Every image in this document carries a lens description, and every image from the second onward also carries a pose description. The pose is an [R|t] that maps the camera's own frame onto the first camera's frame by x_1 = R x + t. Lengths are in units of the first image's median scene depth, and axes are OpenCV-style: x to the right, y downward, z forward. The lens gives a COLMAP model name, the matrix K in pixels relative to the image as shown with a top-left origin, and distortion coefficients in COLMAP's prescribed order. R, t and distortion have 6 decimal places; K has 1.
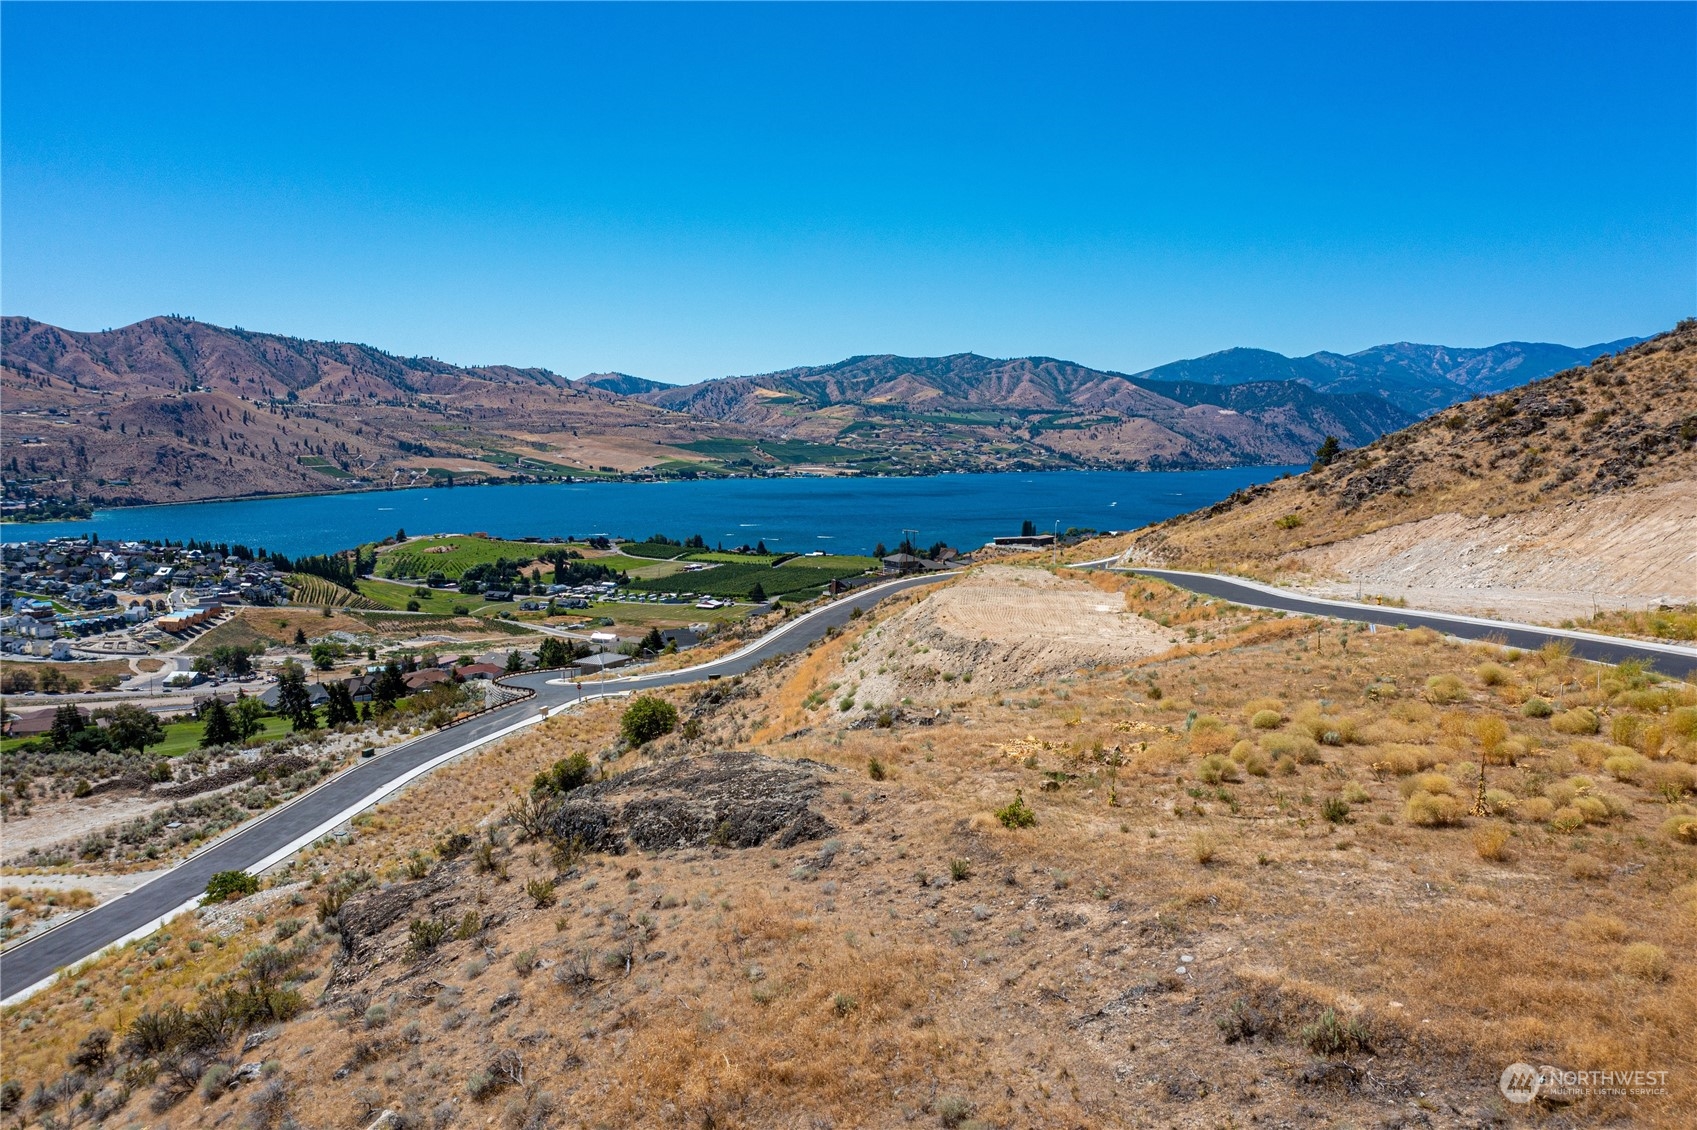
lens RADIAL K [[1337.2, 0, 843.0], [0, 1337.2, 578.5], [0, 0, 1]] dist [-0.013978, -0.005155]
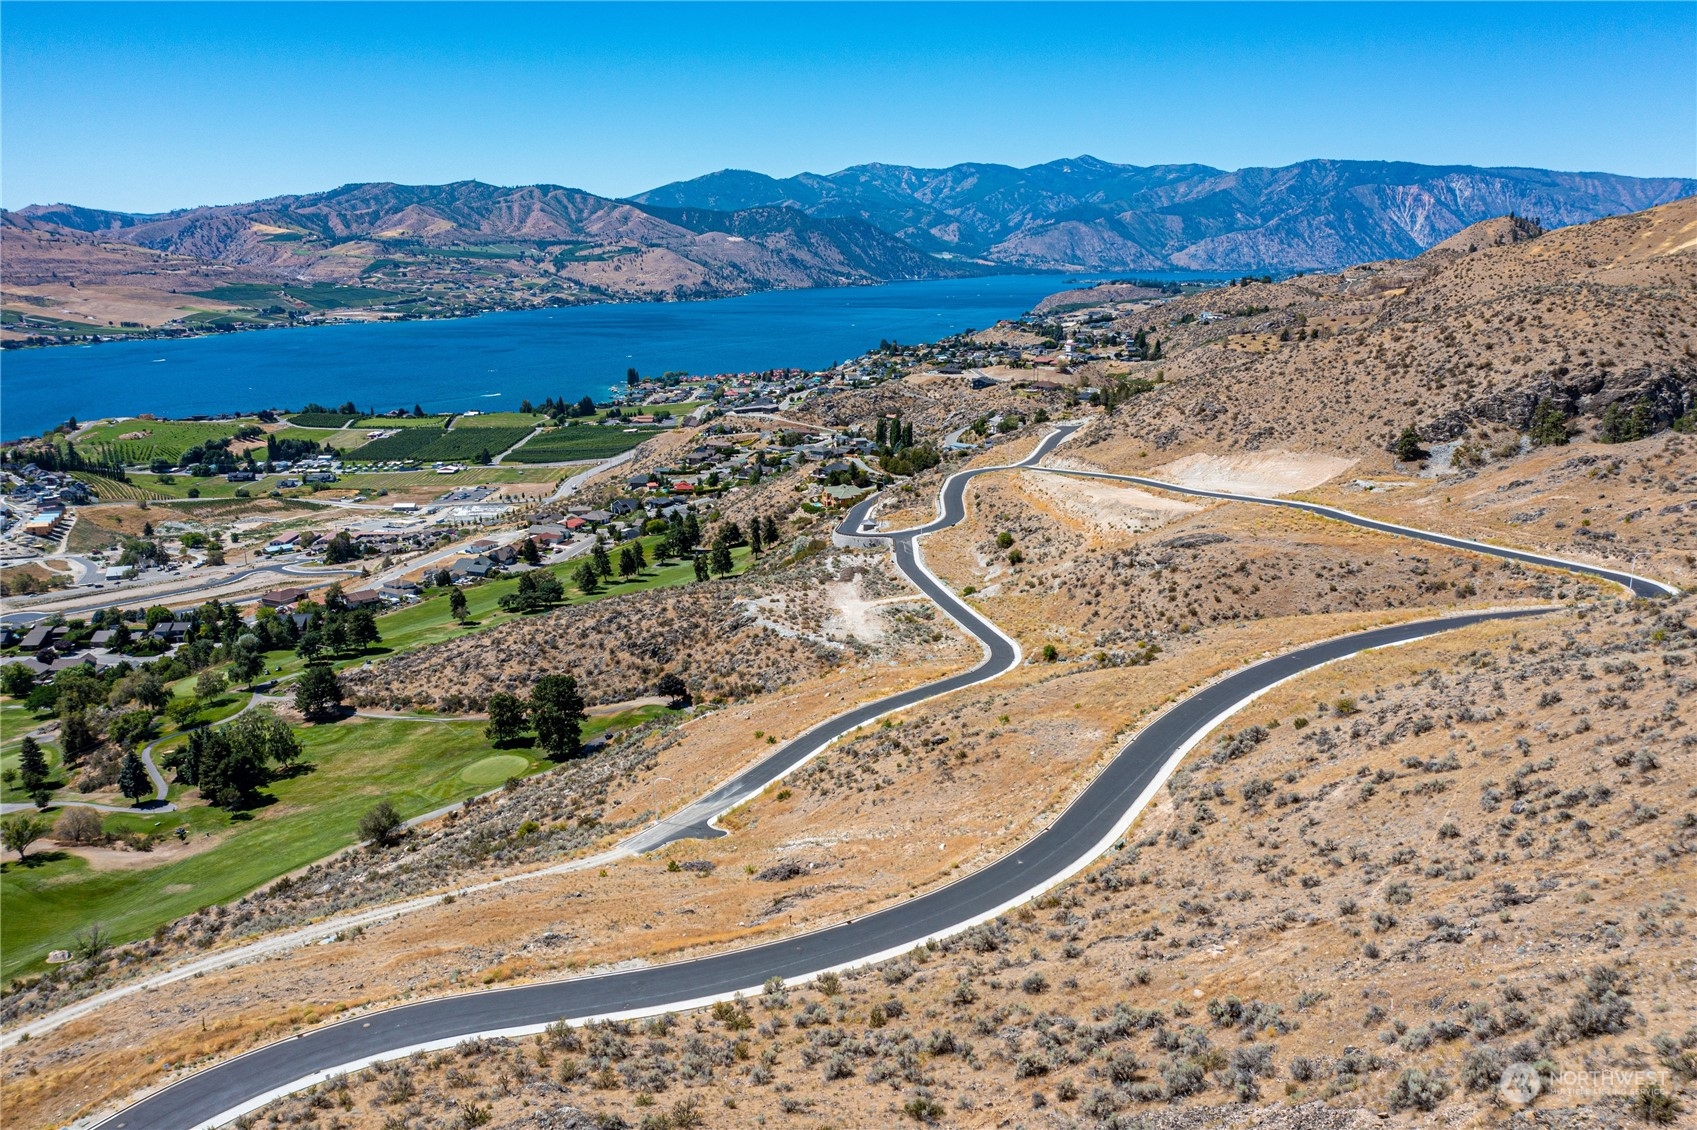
lens RADIAL K [[1337.2, 0, 822.4], [0, 1337.2, 539.7], [0, 0, 1]] dist [-0.013978, -0.005155]
pose [[0.935807, -0.095964, 0.339200, -0.046558], [0.060258, 0.991617, 0.114299, -0.008120], [-0.347326, -0.086522, 0.933745, -0.052587]]
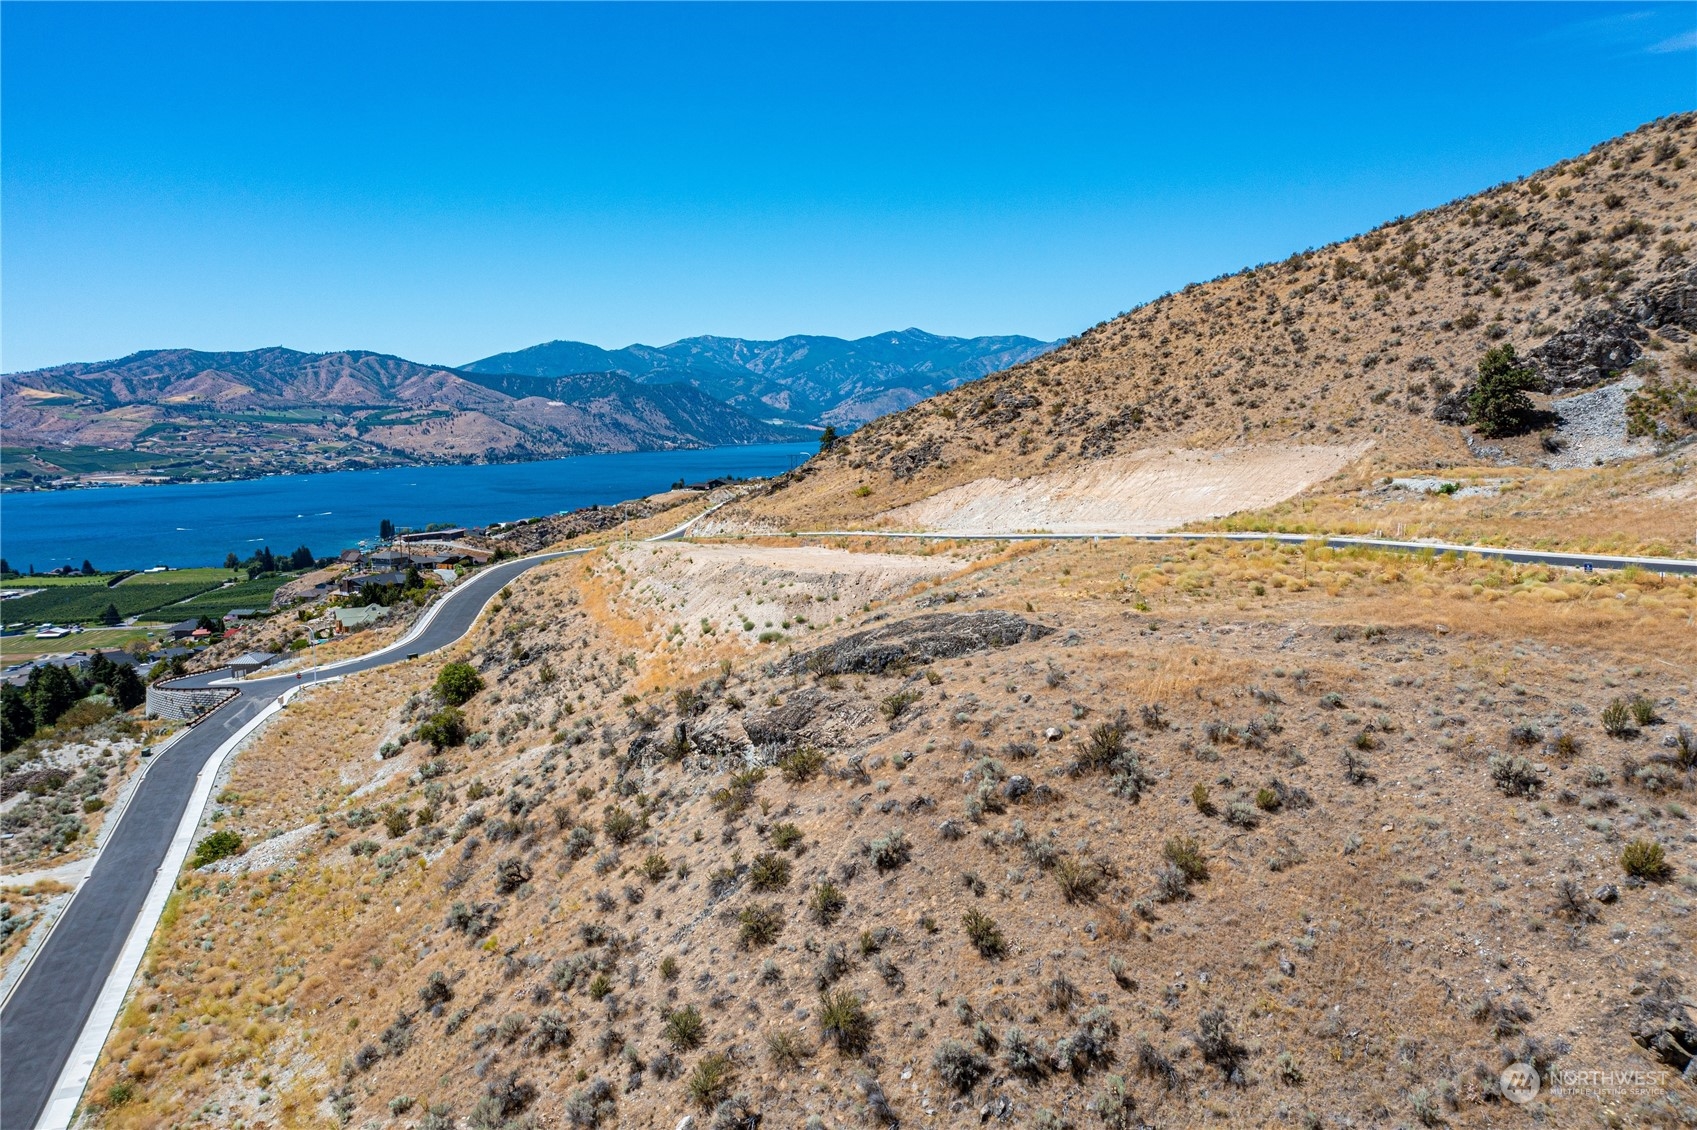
lens RADIAL K [[1337.2, 0, 834.2], [0, 1337.2, 555.7], [0, 0, 1]] dist [-0.013978, -0.005155]
pose [[0.883190, -0.073243, 0.463260, -0.011093], [0.078431, 0.996887, 0.008086, 0.000297], [-0.462410, 0.029192, 0.886185, -0.005999]]
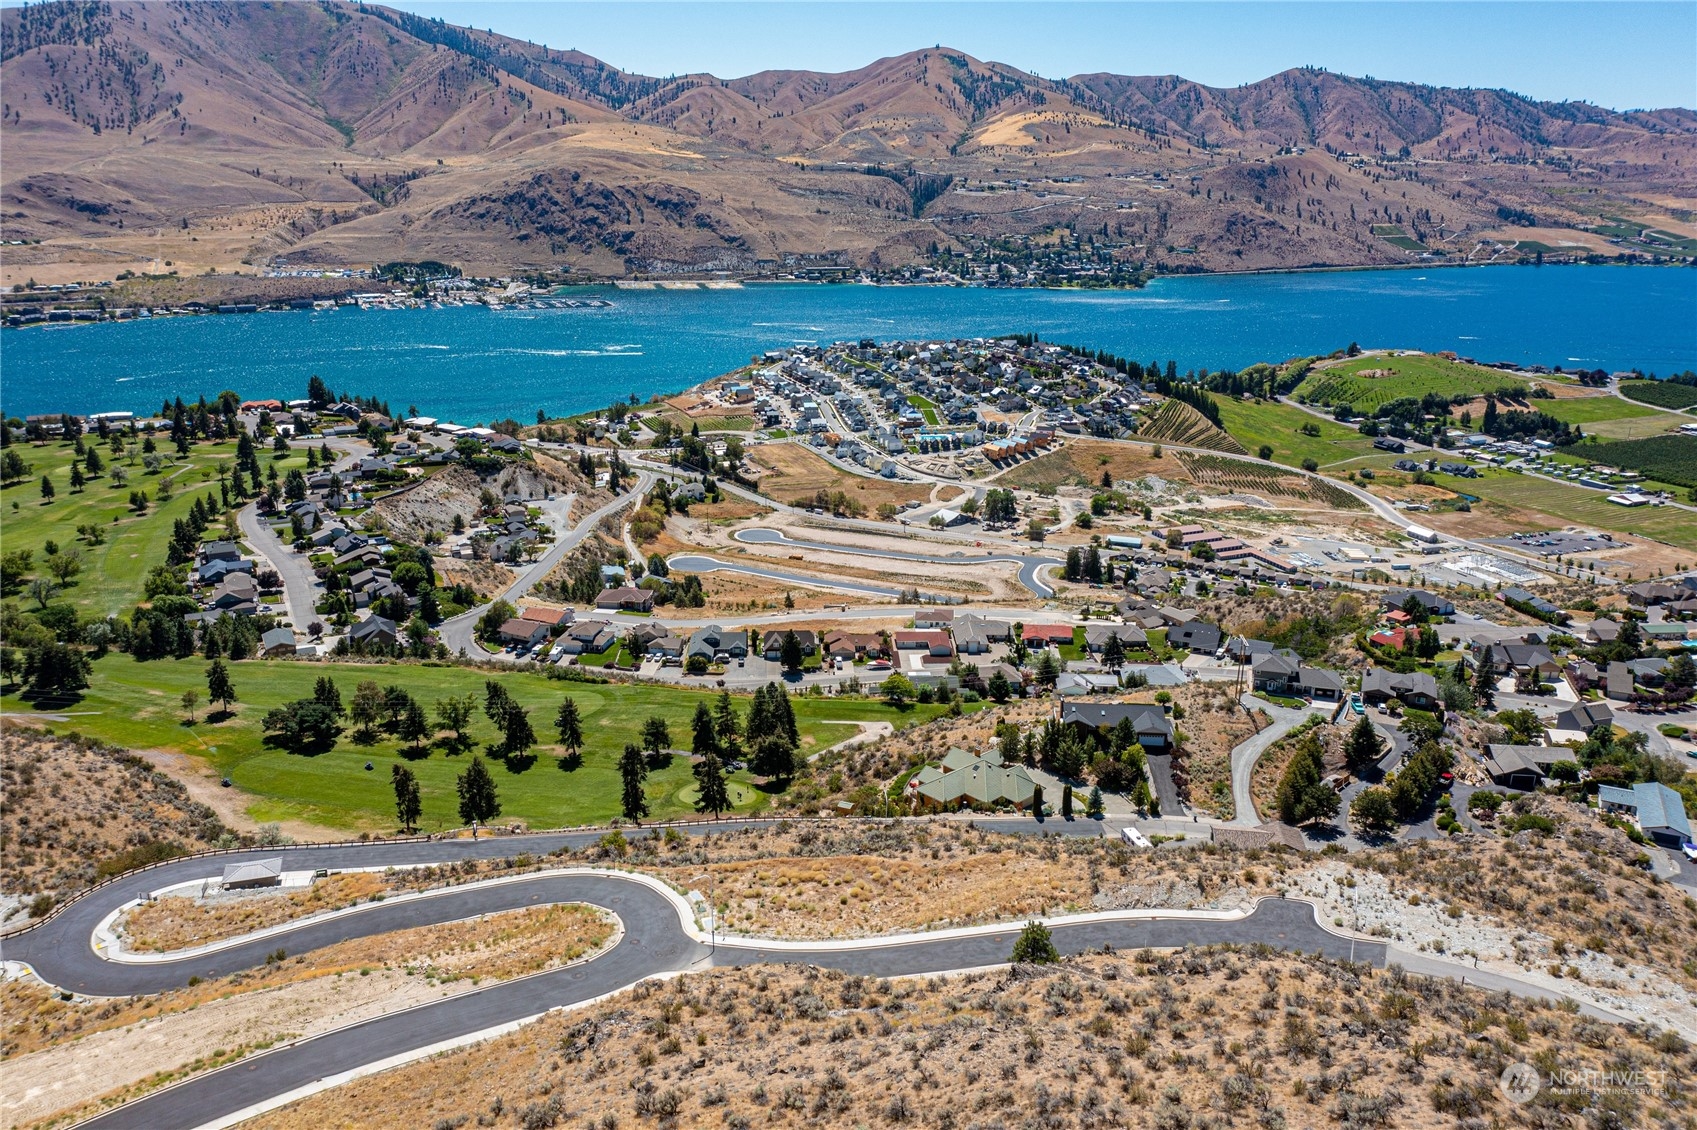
lens RADIAL K [[1337.2, 0, 845.3], [0, 1337.2, 554.3], [0, 0, 1]] dist [-0.013978, -0.005155]
pose [[0.690581, 0.204408, -0.693769, 0.032112], [-0.083522, 0.975353, 0.204234, -0.016920], [0.718416, -0.083095, 0.690632, 0.027572]]
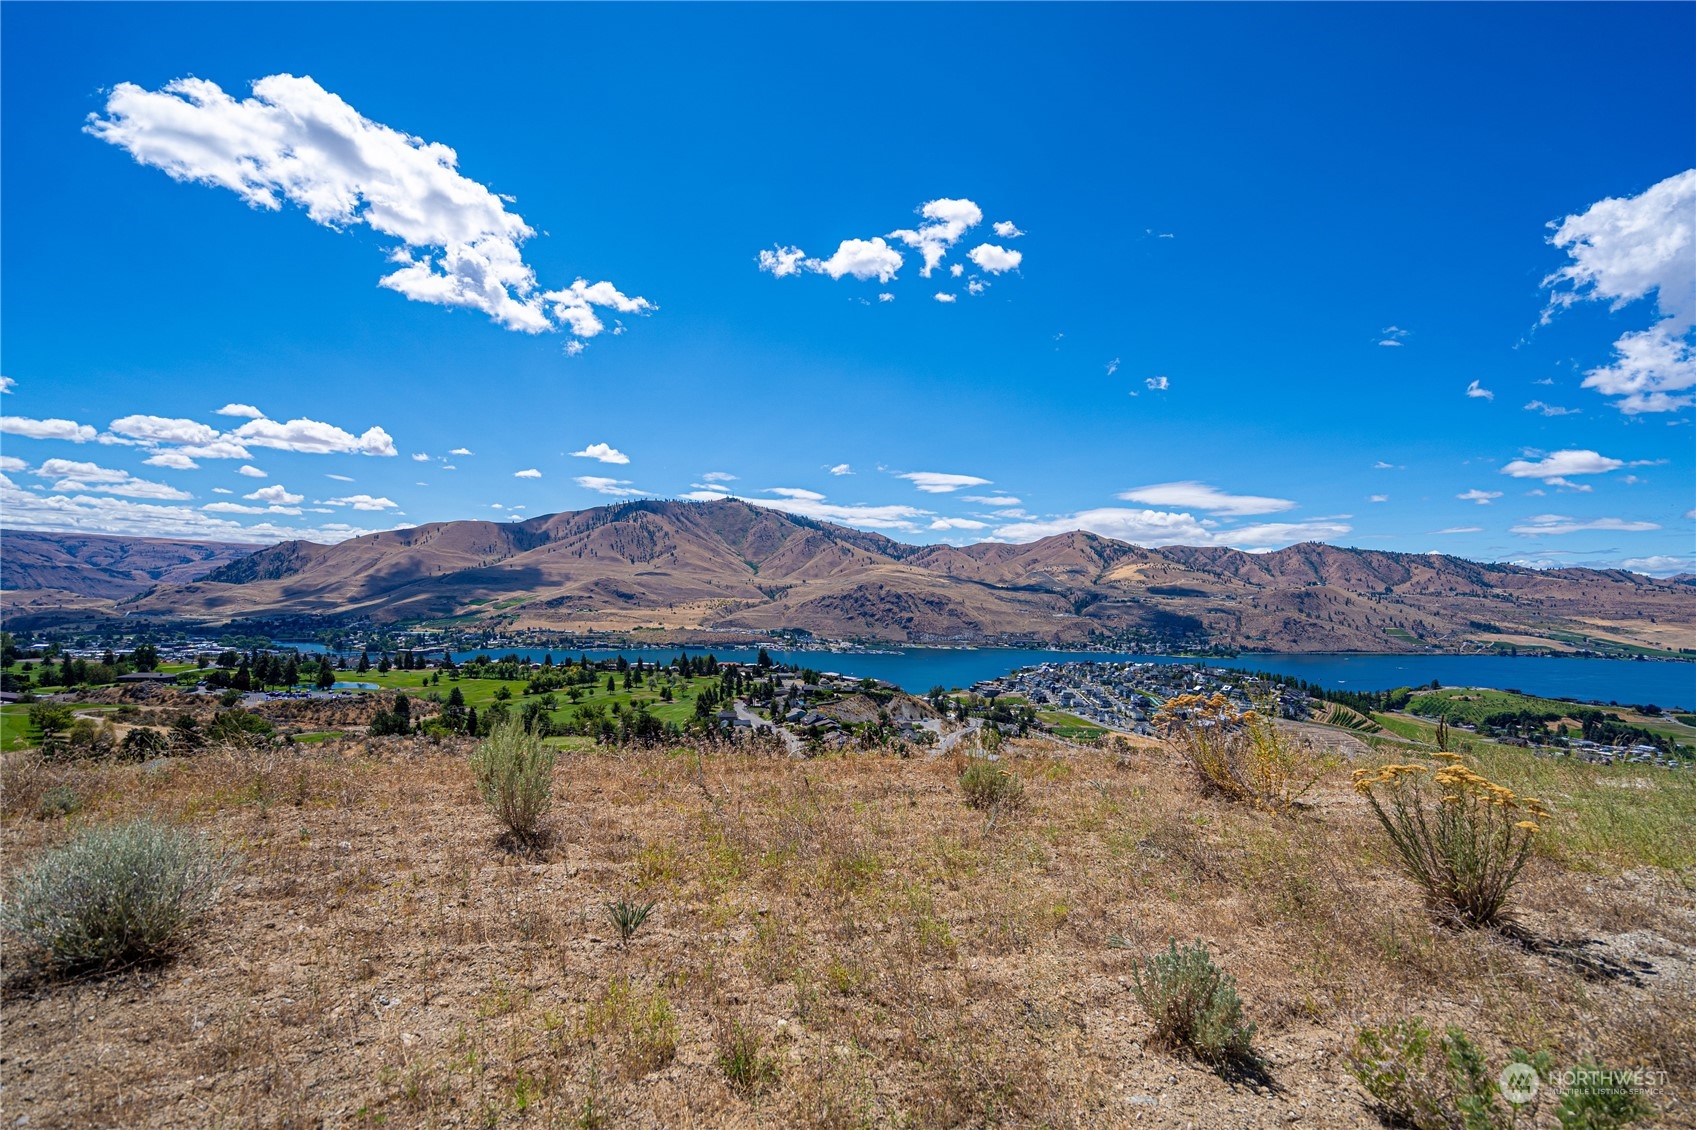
lens RADIAL K [[769.1, 0, 851.4], [0, 769.1, 566.8], [0, 0, 1]] dist [-0.005324, 0.003306]
pose [[0.529742, -0.026878, -0.847733, 0.004062], [-0.116927, 0.987640, -0.104380, -0.000073], [0.840060, 0.154417, 0.520052, 0.029608]]
